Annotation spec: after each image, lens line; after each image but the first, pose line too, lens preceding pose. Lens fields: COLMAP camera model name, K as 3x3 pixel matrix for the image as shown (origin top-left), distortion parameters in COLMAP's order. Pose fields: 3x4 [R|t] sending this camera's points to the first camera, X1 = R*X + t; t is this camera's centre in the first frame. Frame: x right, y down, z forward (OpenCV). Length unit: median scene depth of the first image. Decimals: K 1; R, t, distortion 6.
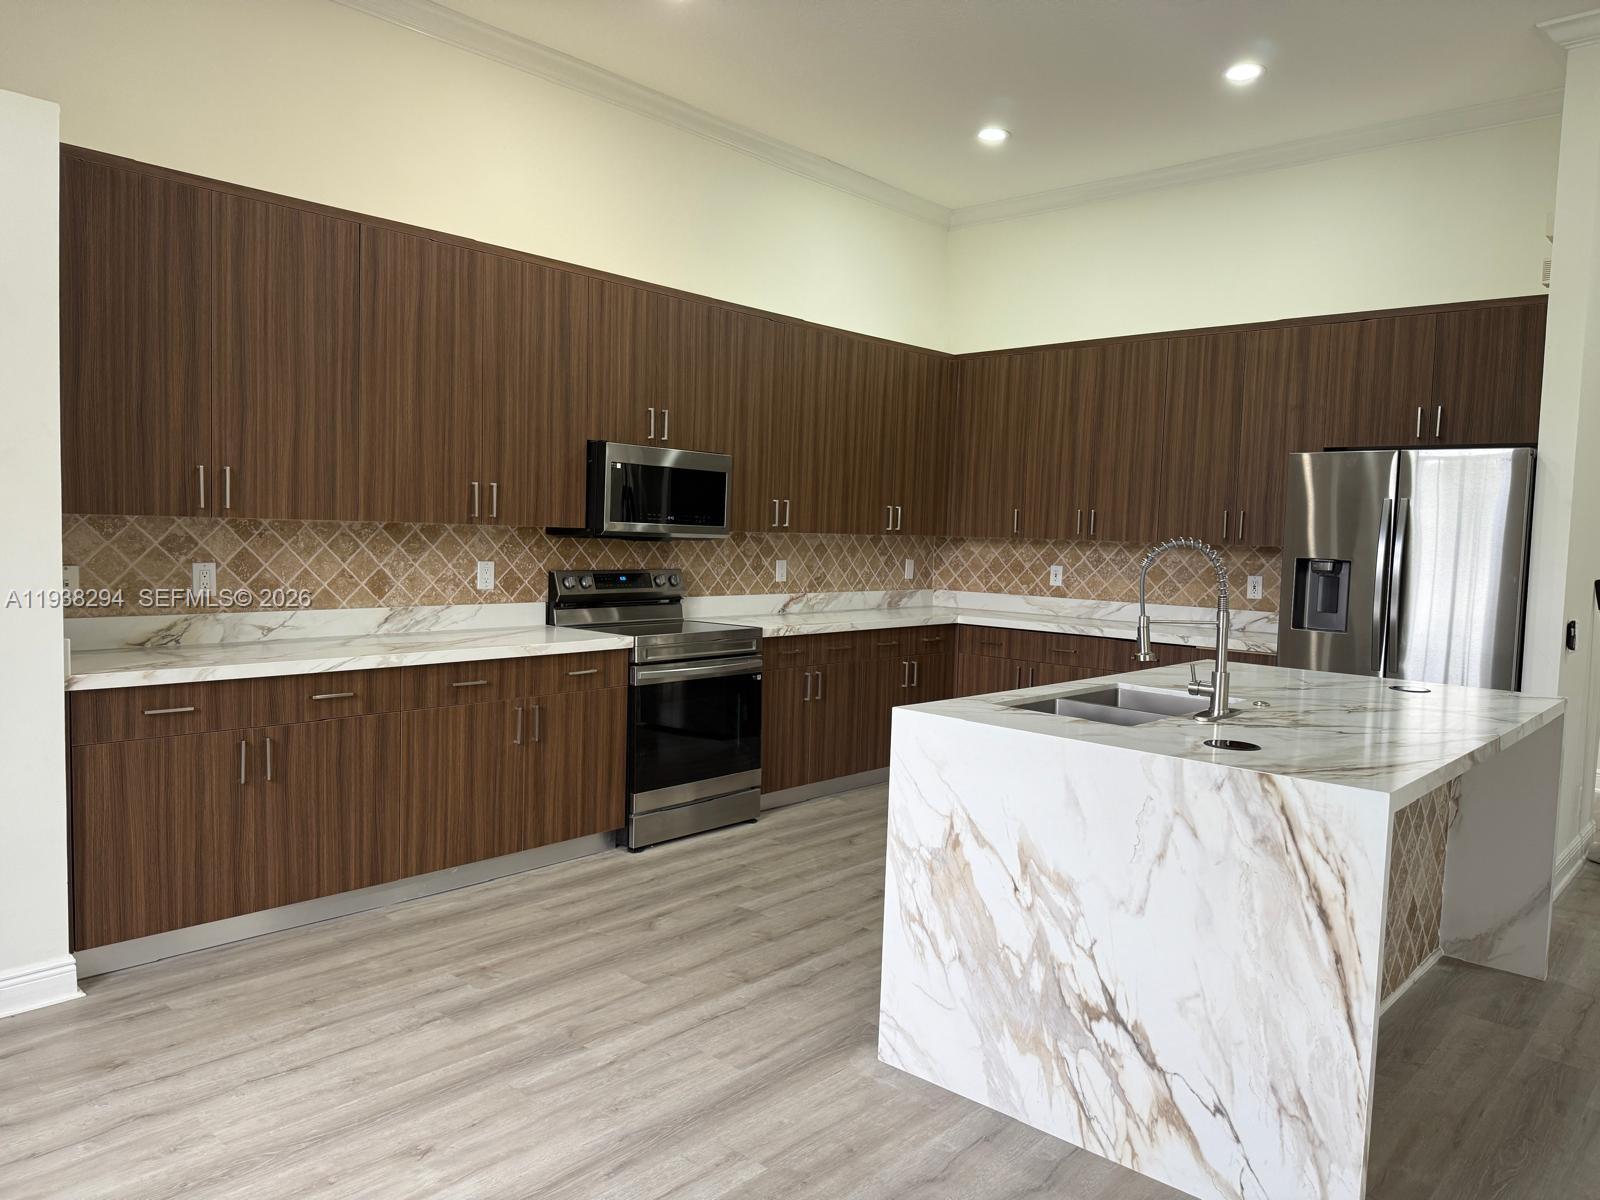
lens RADIAL K [[1128.3, 0, 801.1], [0, 1128.3, 606.6], [0, 0, 1]] dist [0.037103, -0.000778]
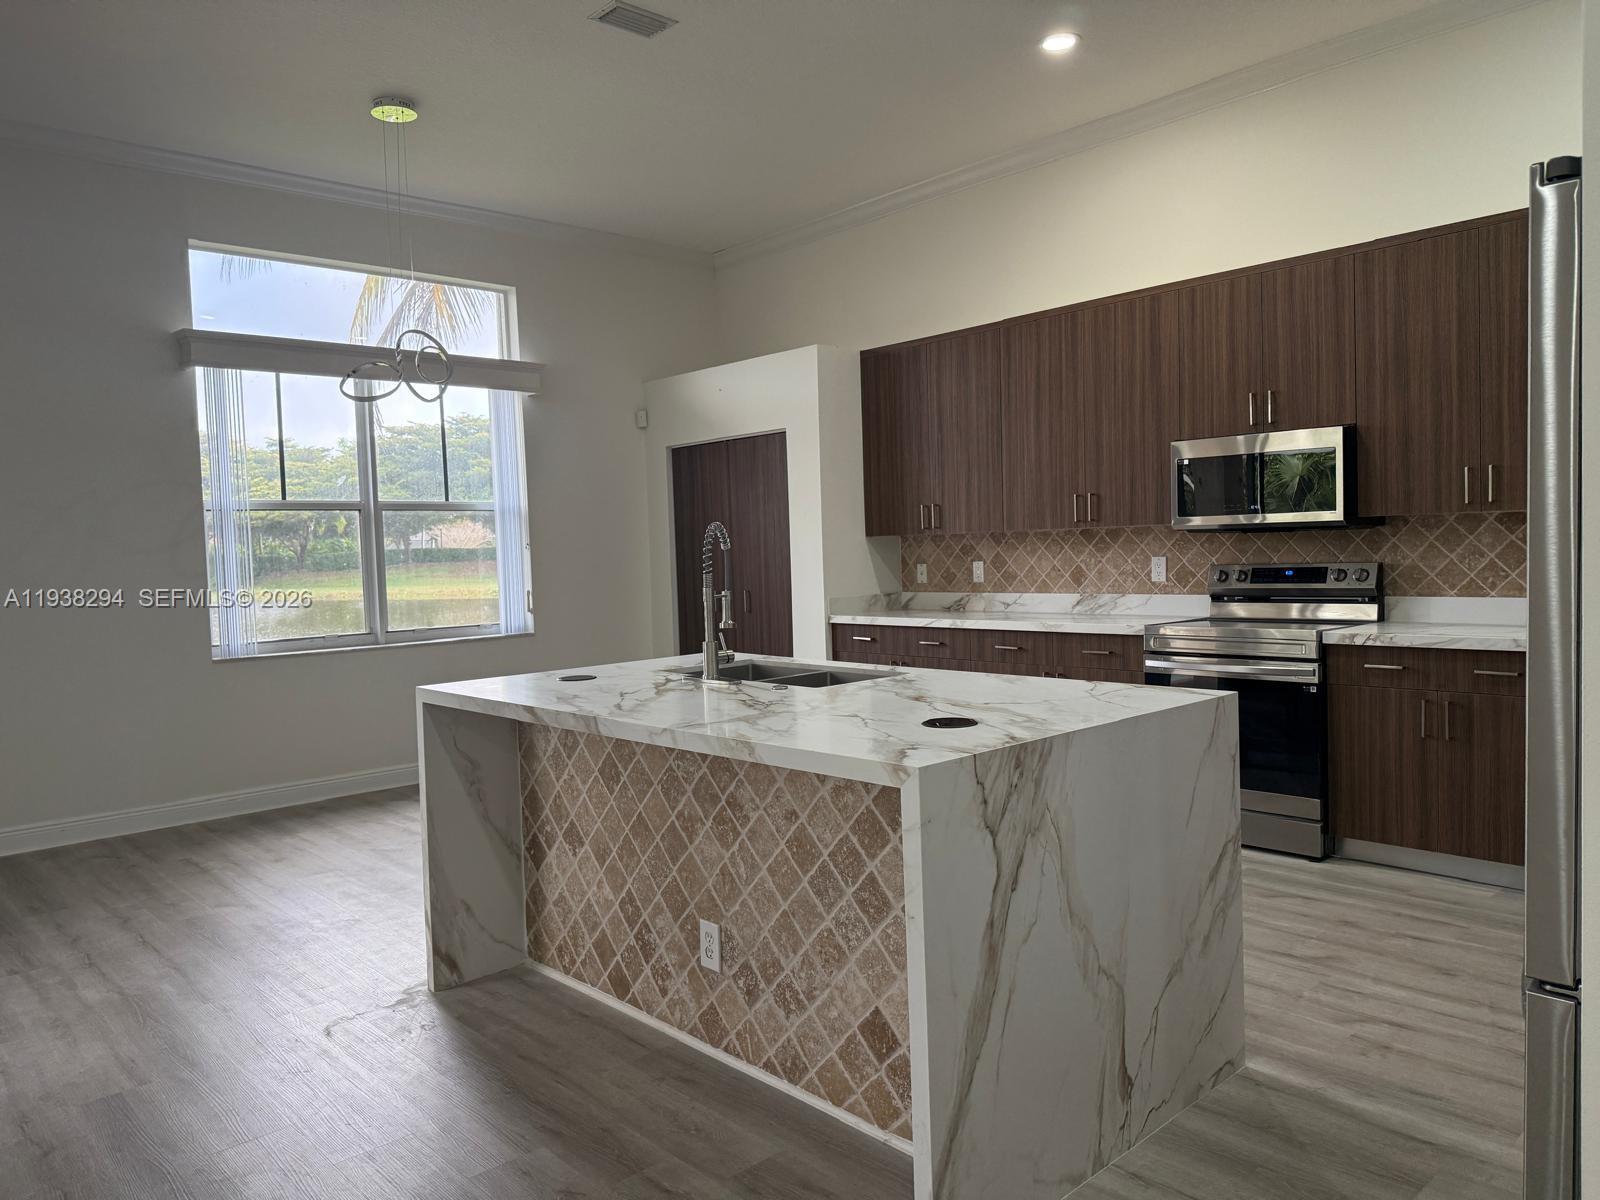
lens RADIAL K [[1128.3, 0, 801.4], [0, 1128.3, 598.5], [0, 0, 1]] dist [0.037103, -0.000778]
pose [[-0.105362, 0.013431, -0.994343, 0.932624], [-0.044323, 0.998852, 0.018189, -0.002867], [0.993446, 0.045988, -0.104645, 0.780069]]
